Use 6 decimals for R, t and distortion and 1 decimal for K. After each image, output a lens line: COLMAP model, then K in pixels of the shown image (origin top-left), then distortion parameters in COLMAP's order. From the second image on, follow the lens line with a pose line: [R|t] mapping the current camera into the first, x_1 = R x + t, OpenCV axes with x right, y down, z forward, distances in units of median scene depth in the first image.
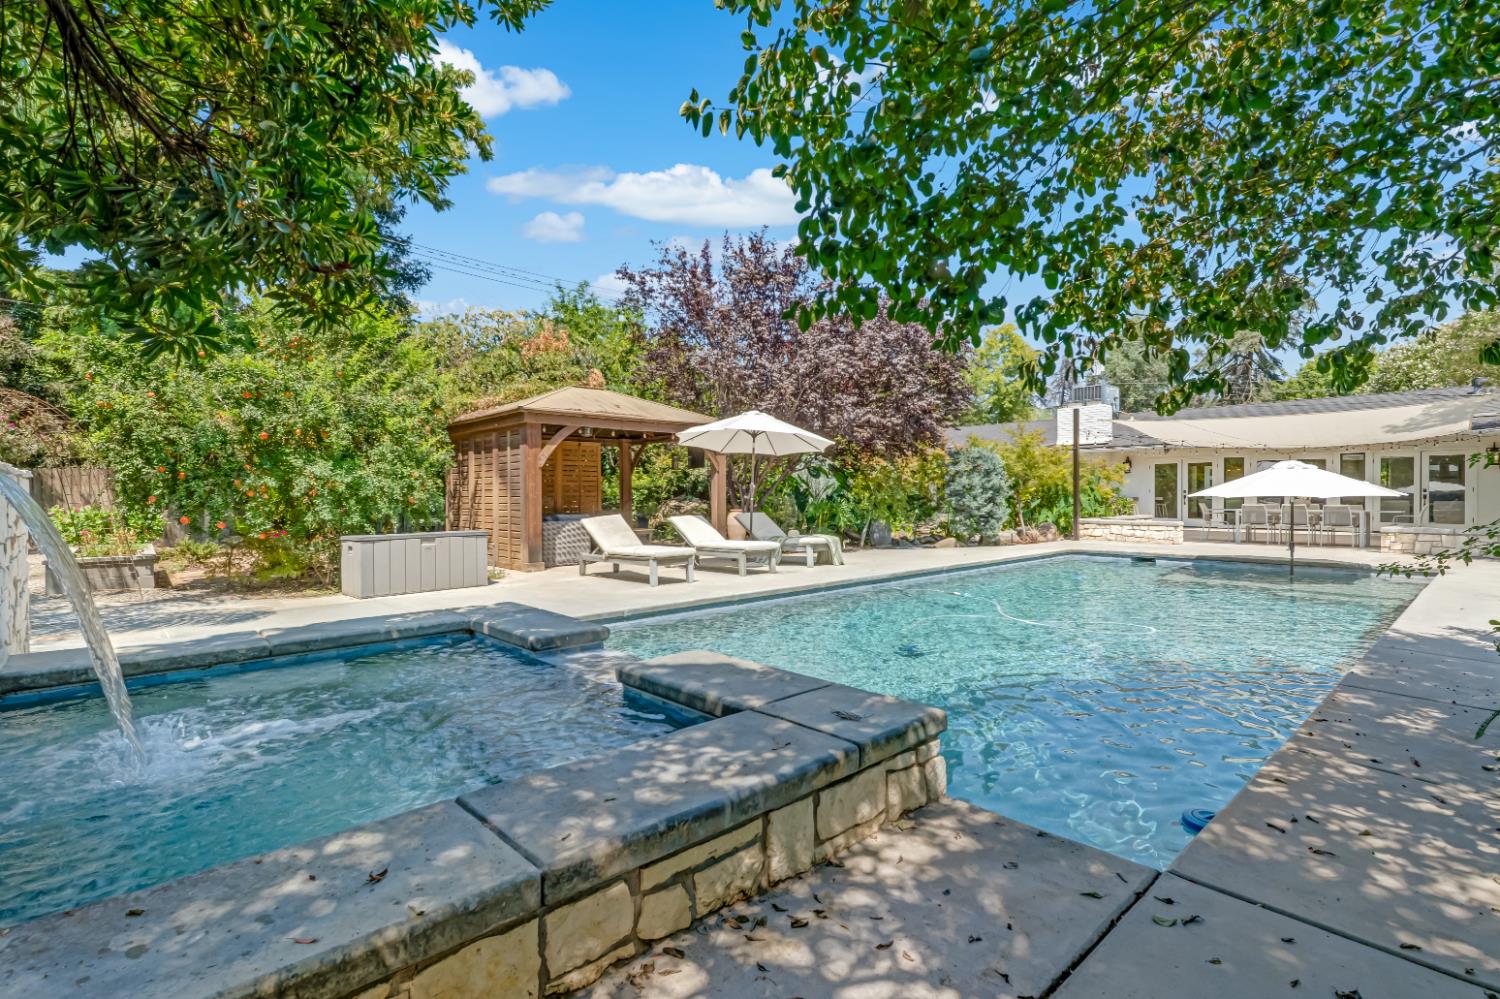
lens RADIAL K [[705.9, 0, 752.4], [0, 705.9, 494.4], [0, 0, 1]] dist [0.000407, -0.000566]
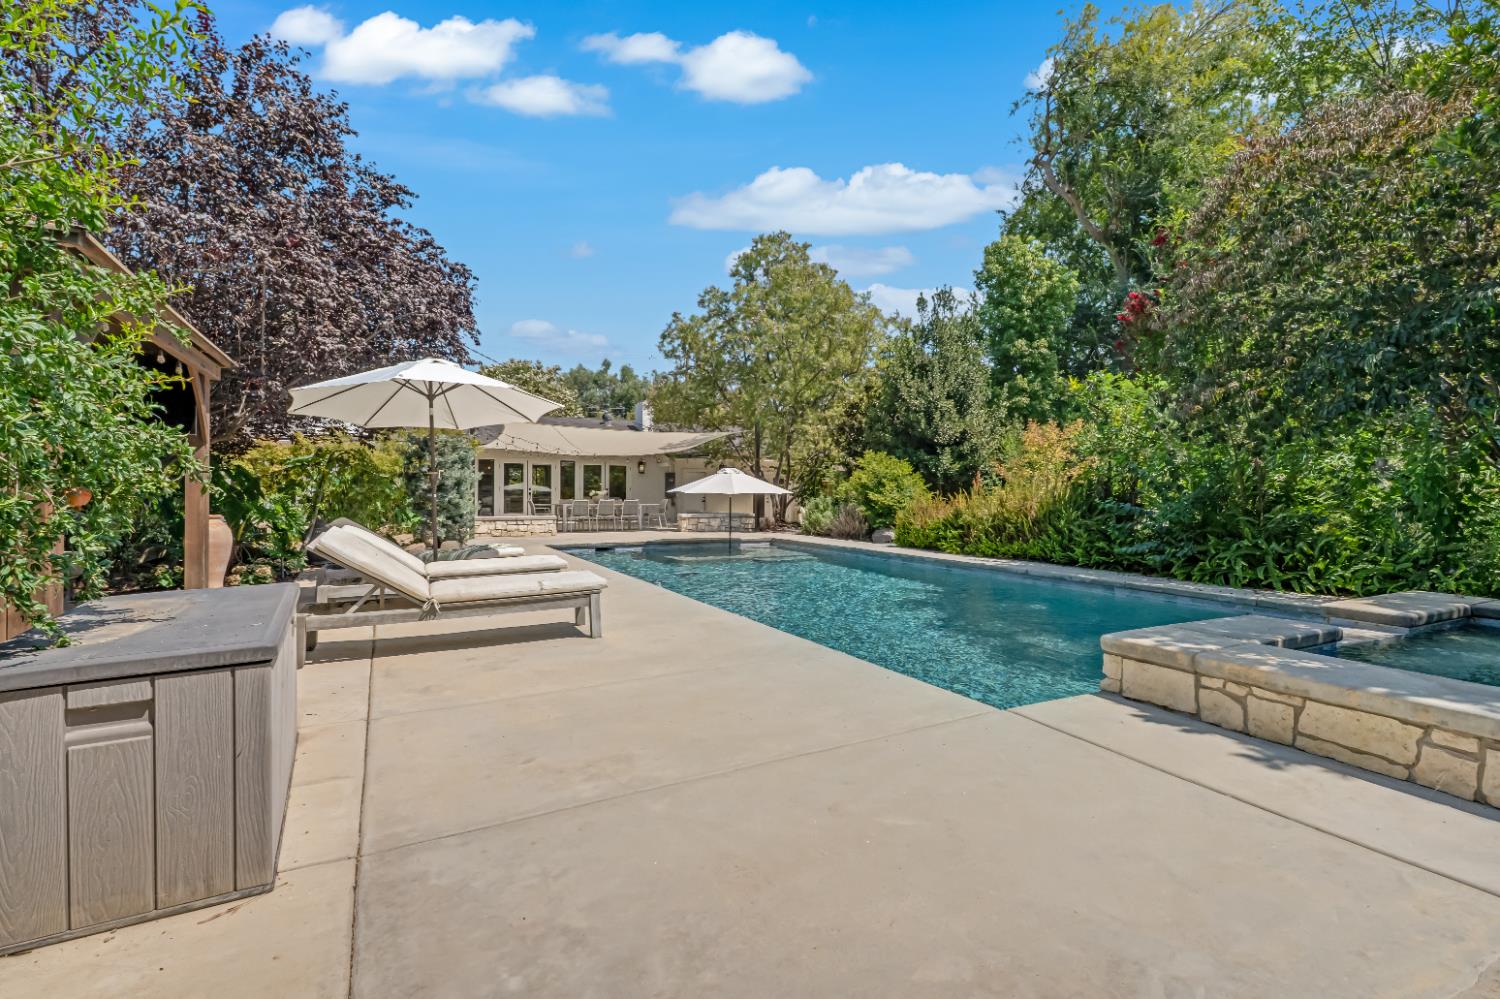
lens RADIAL K [[694.8, 0, 752.7], [0, 694.8, 496.8], [0, 0, 1]] dist [0.007885, -0.006453]
pose [[0.269657, -0.002445, 0.962953, -0.522975], [-0.005292, 0.999978, 0.004021, 0.003501], [-0.962942, -0.006180, 0.269638, 0.541829]]
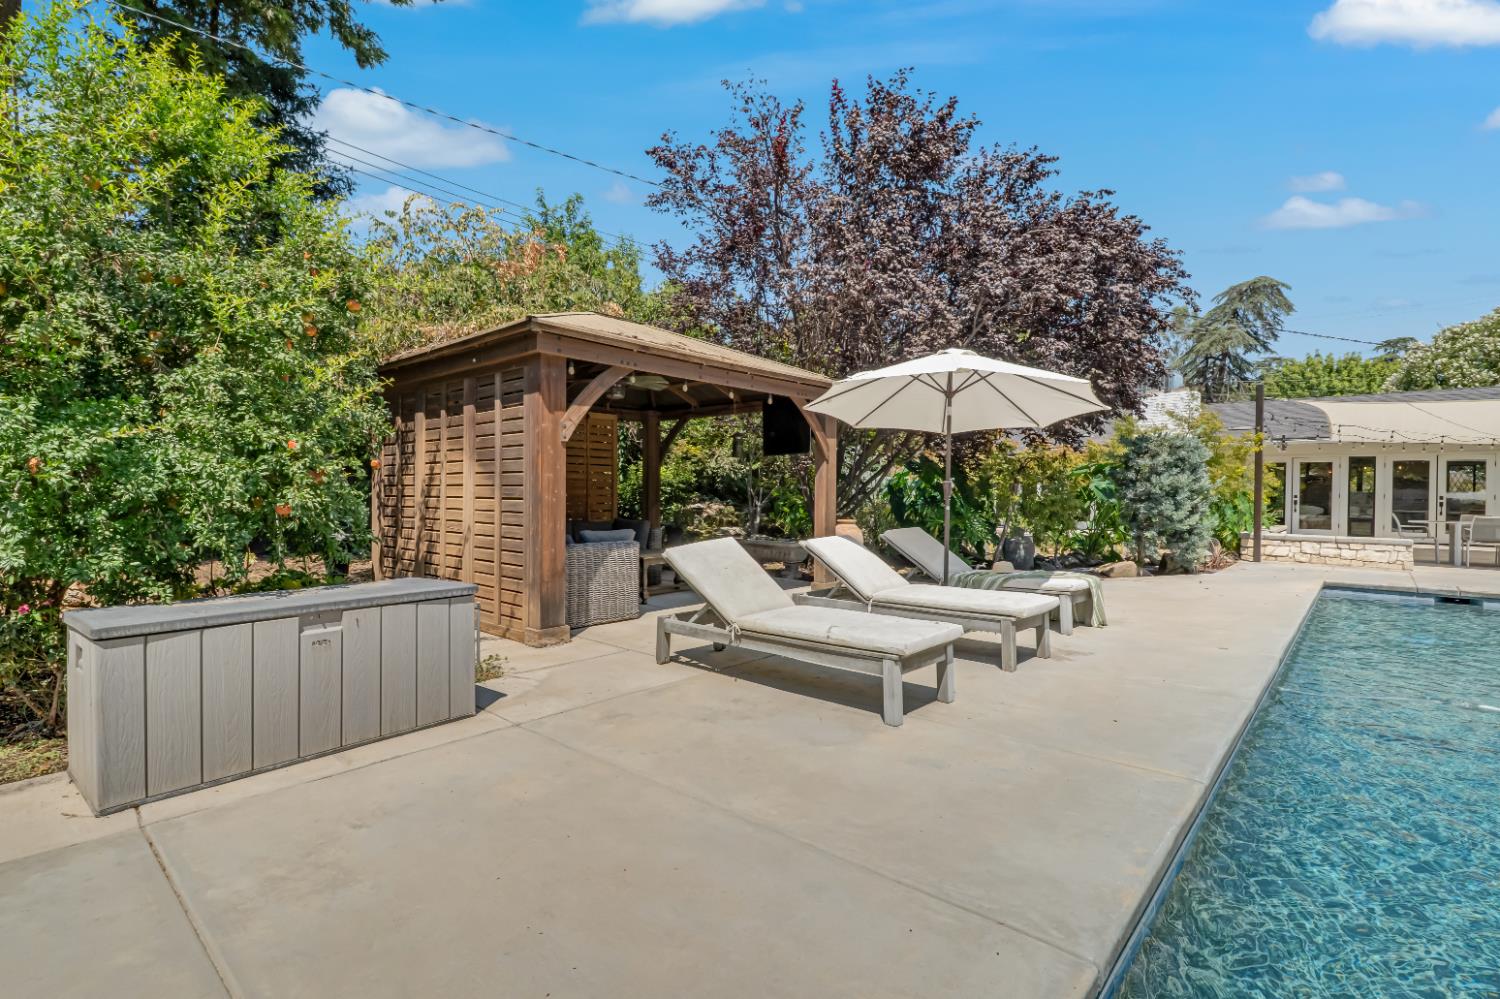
lens RADIAL K [[694.8, 0, 752.7], [0, 694.8, 496.8], [0, 0, 1]] dist [0.007885, -0.006453]
pose [[0.995884, 0.011133, 0.089949, -0.201235], [-0.011877, 0.999899, 0.007746, -0.004159], [-0.089854, -0.008782, 0.995916, 0.463349]]
